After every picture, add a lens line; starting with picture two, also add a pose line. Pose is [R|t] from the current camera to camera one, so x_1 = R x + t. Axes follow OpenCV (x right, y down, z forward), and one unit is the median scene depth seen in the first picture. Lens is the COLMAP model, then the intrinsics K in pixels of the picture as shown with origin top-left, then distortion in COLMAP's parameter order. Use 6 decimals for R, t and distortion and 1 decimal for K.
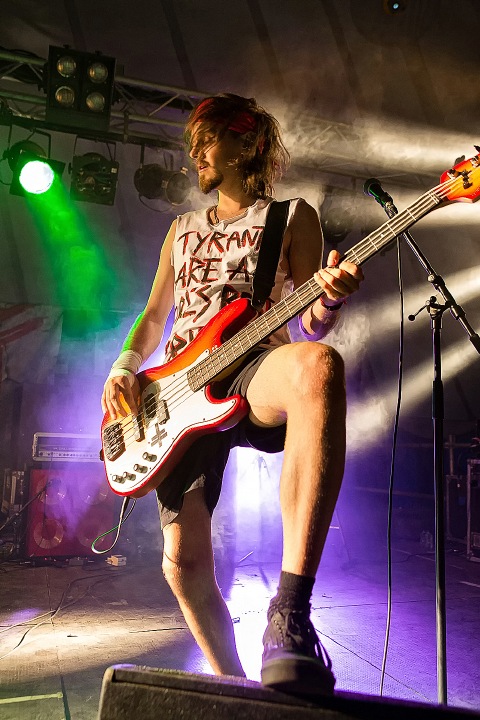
lens RADIAL K [[592.0, 0, 246.2], [0, 592.0, 363.3], [0, 0, 1]] dist [-0.030590, 0.004579]
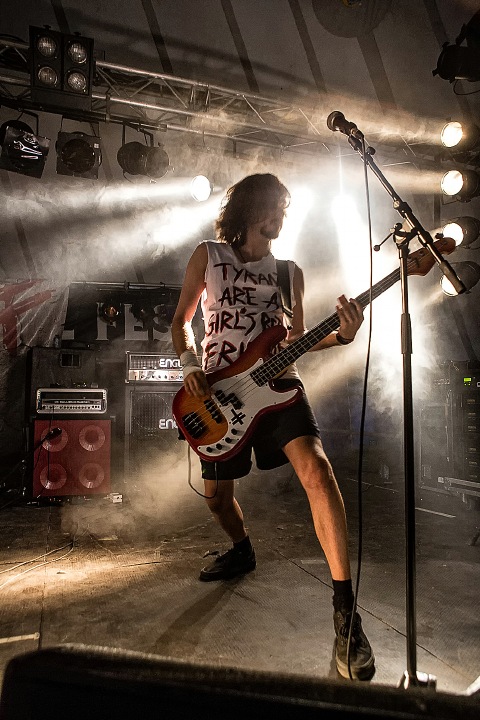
lens RADIAL K [[498.5, 0, 243.1], [0, 498.5, 360.4], [0, 0, 1]] dist [-0.087412, 0.055791]
pose [[0.999446, -0.026840, 0.019702, 0.031251], [0.025547, 0.997676, 0.063172, 0.032719], [-0.021352, -0.062633, 0.997808, 0.138973]]
